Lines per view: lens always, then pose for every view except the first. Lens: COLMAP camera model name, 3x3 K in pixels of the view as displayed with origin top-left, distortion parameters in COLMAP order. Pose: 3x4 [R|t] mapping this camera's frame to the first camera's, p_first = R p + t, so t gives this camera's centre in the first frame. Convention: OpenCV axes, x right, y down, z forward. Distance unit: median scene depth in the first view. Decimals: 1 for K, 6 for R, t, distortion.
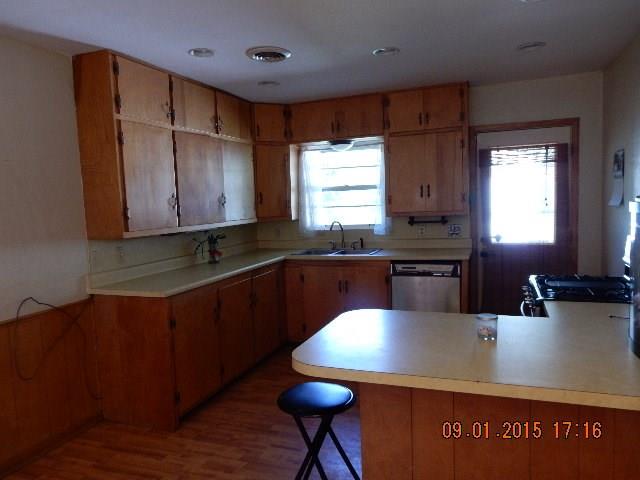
lens RADIAL K [[472.0, 0, 320.6], [0, 472.0, 240.6], [0, 0, 1]] dist [-0.008452, -0.002249]
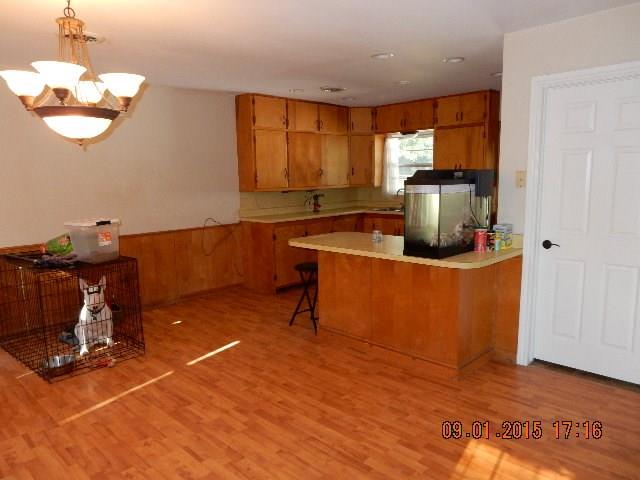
lens RADIAL K [[472.0, 0, 320.0], [0, 472.0, 240.2], [0, 0, 1]] dist [-0.008452, -0.002249]
pose [[0.914695, 0.078809, -0.396387, 0.424678], [-0.054018, 0.995843, 0.073340, 0.026015], [0.400519, -0.045672, 0.915150, -0.463149]]
